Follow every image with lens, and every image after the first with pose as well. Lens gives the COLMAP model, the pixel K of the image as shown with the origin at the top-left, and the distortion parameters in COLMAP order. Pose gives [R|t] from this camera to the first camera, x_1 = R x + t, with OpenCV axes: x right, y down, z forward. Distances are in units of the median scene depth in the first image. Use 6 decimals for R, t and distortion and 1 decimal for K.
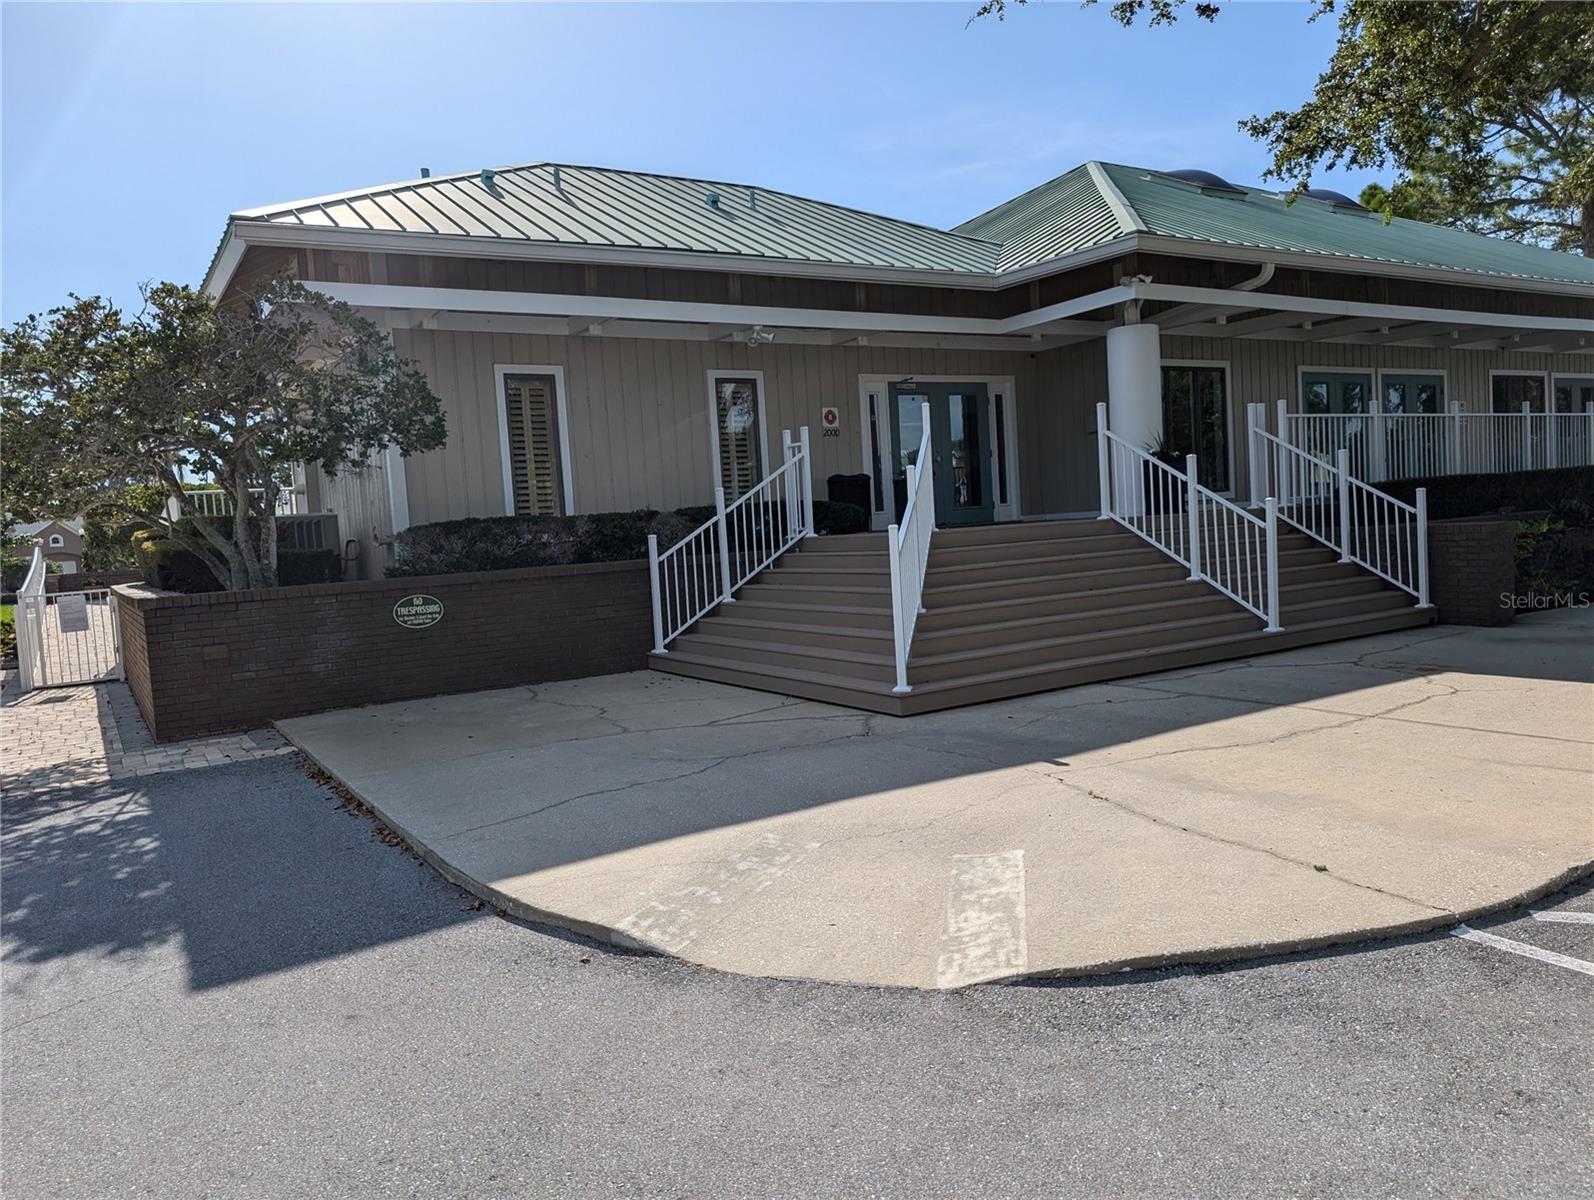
lens RADIAL K [[1154.2, 0, 797.0], [0, 1154.2, 600.0], [0, 0, 1]] dist [0.001941, -0.000440]
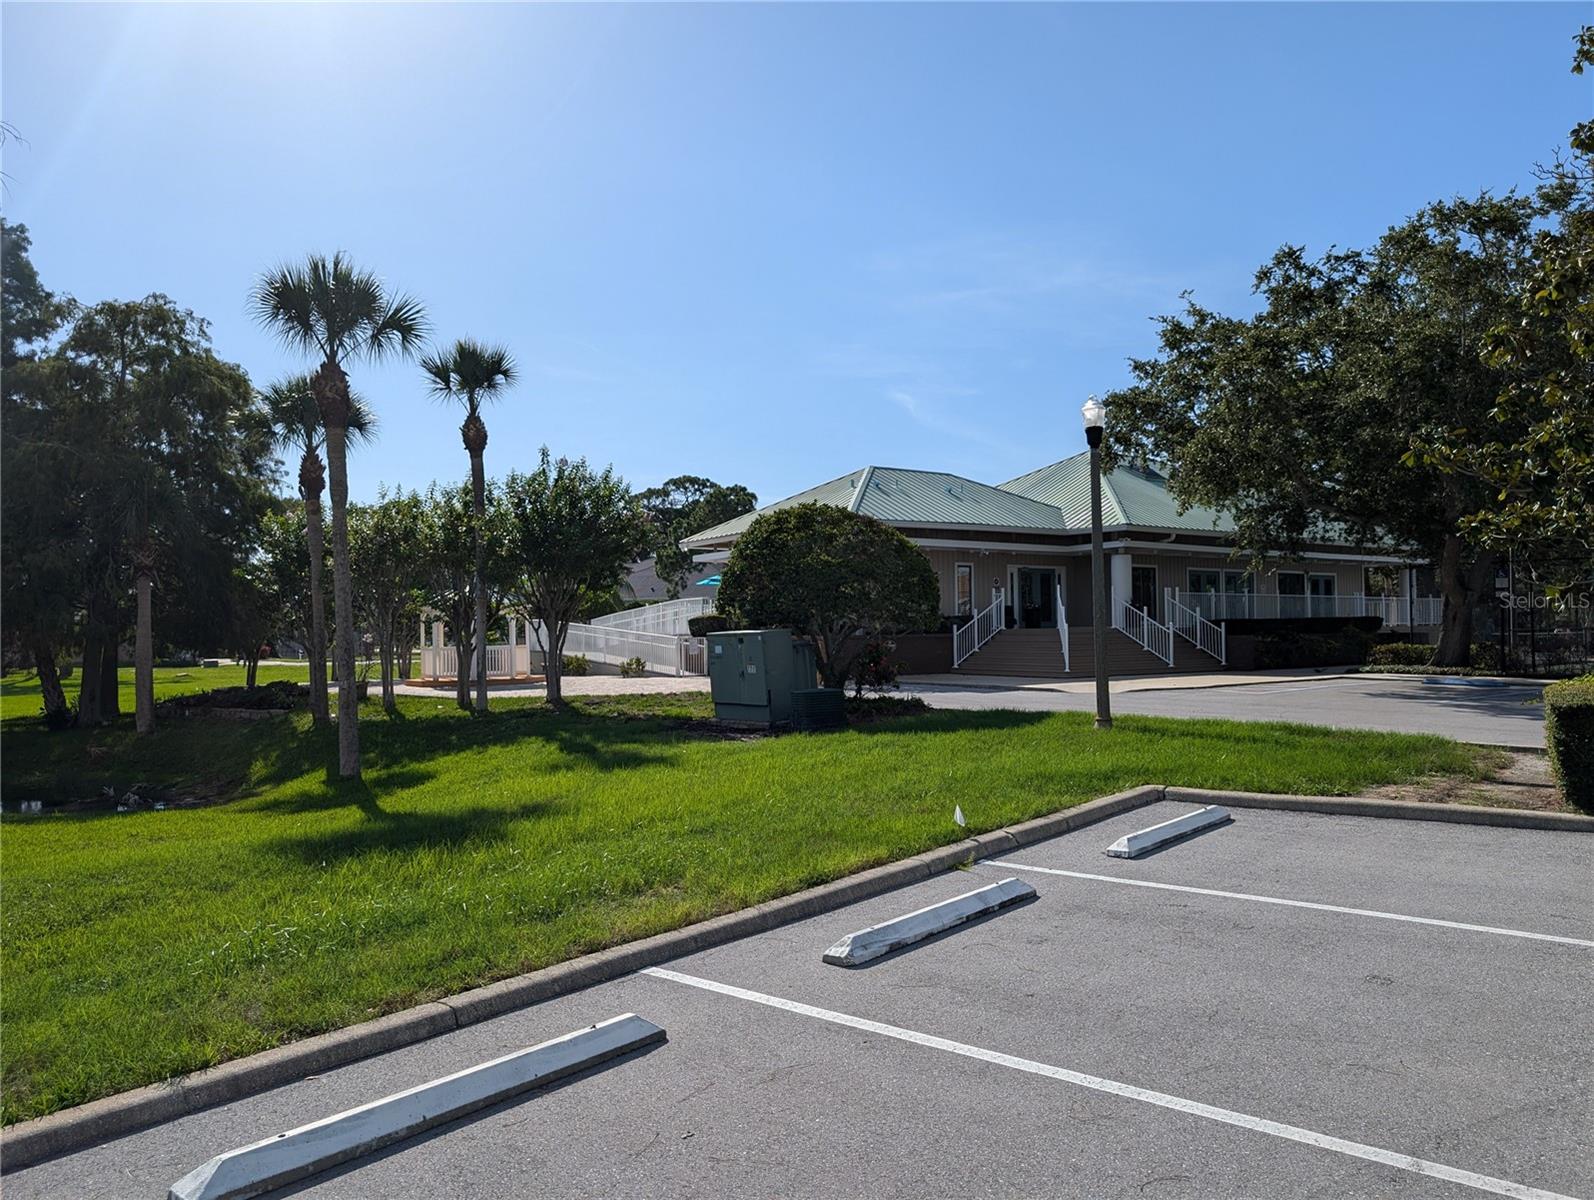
lens RADIAL K [[1154.2, 0, 797.0], [0, 1154.2, 600.0], [0, 0, 1]] dist [0.001941, -0.000440]
pose [[0.997503, 0.053287, 0.046343, -0.569485], [-0.048345, 0.993619, -0.101904, 0.167280], [-0.051477, 0.099409, 0.993714, -1.578310]]
